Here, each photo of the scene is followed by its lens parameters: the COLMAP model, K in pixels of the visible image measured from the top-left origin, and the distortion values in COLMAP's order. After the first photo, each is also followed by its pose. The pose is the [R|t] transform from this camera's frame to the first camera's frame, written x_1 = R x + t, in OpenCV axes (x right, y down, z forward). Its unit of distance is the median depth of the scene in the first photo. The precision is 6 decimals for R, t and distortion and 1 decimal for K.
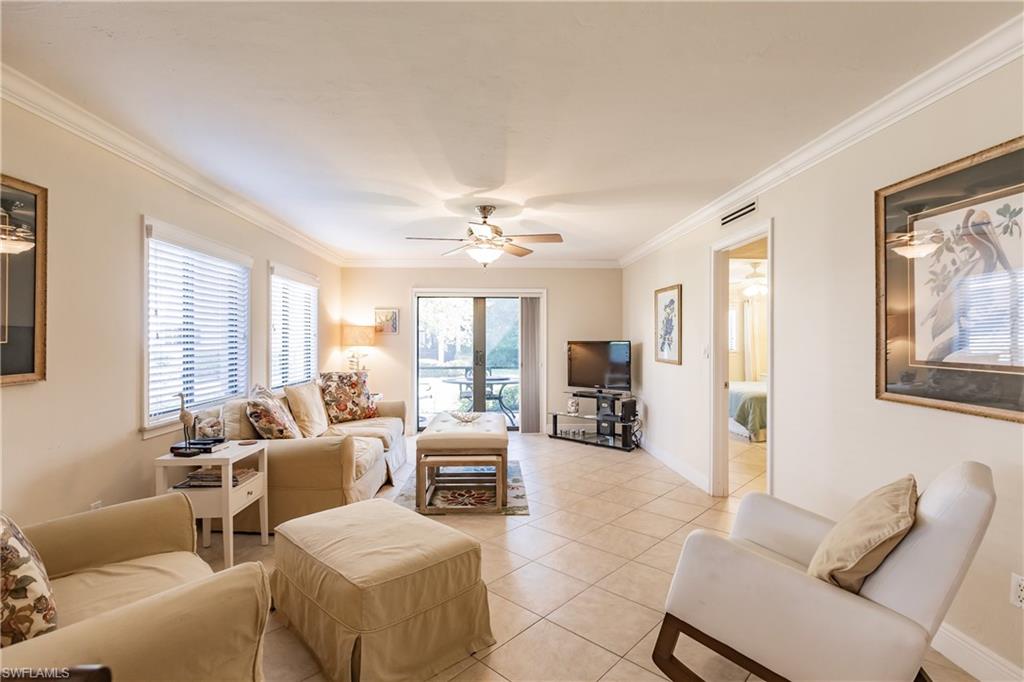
lens RADIAL K [[479.8, 0, 508.6], [0, 479.8, 341.3], [0, 0, 1]] dist [-0.002683, -0.000756]
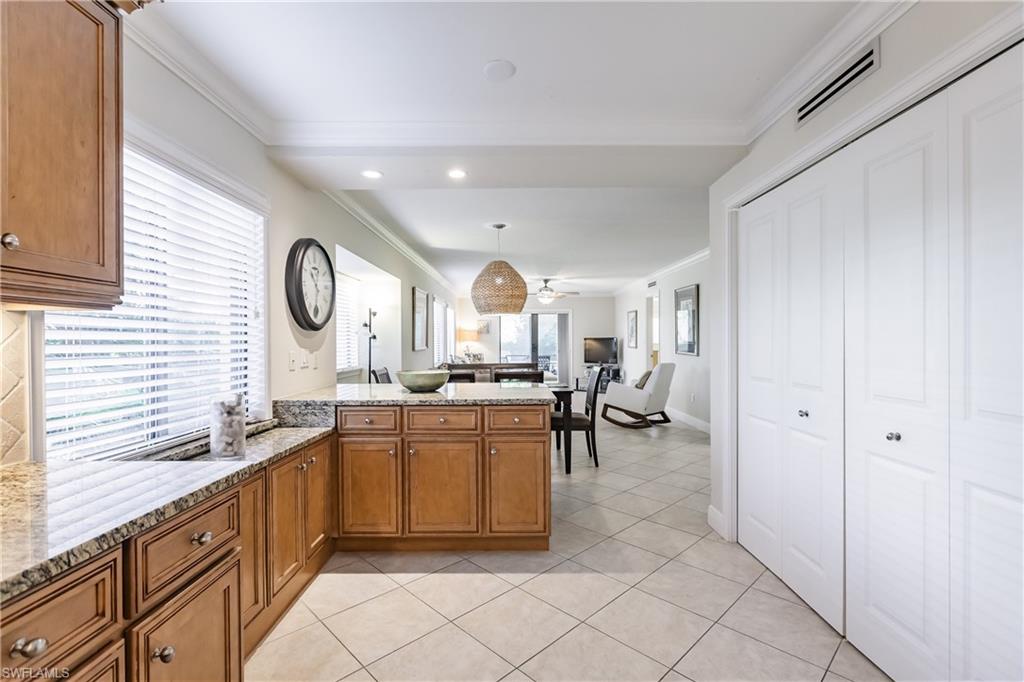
lens RADIAL K [[457.0, 0, 504.6], [0, 457.0, 338.9], [0, 0, 1]] dist [-0.003637, -0.000403]
pose [[0.998033, -0.006549, -0.062356, -0.096380], [0.006197, 0.999964, -0.005834, 0.015832], [0.062391, 0.005436, 0.998037, -1.045145]]
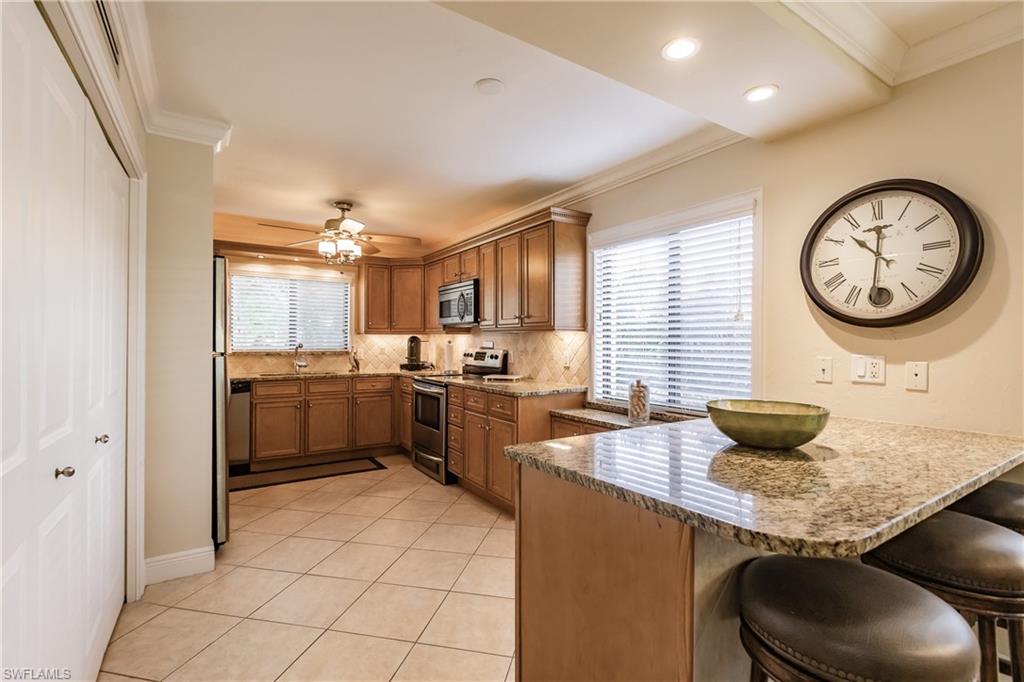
lens RADIAL K [[457.0, 0, 504.6], [0, 457.0, 338.9], [0, 0, 1]] dist [-0.003637, -0.000403]
pose [[-0.860704, -0.004816, -0.509083, 0.083617], [-0.003600, 0.999988, -0.003374, 0.011665], [0.509093, -0.001071, -0.860711, -0.250044]]
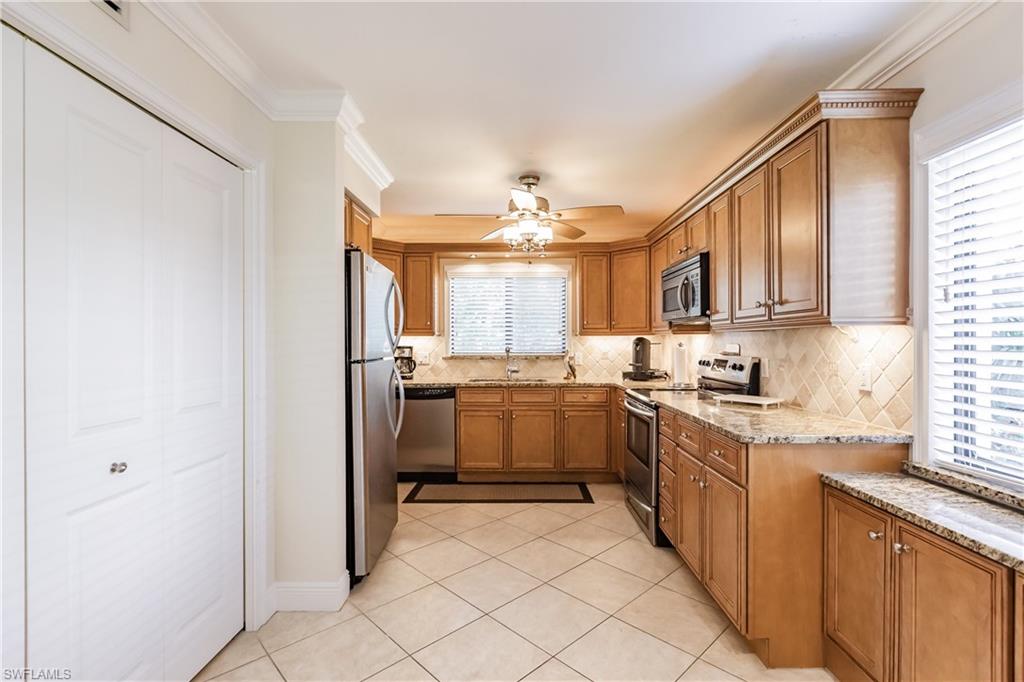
lens RADIAL K [[456.6, 0, 518.2], [0, 456.6, 342.3], [0, 0, 1]] dist [0.002476, -0.000518]
pose [[-0.999282, 0.002478, 0.037815, -0.092576], [0.002543, 0.999995, 0.001655, 0.009505], [-0.037810, 0.001750, -0.999283, -0.425269]]
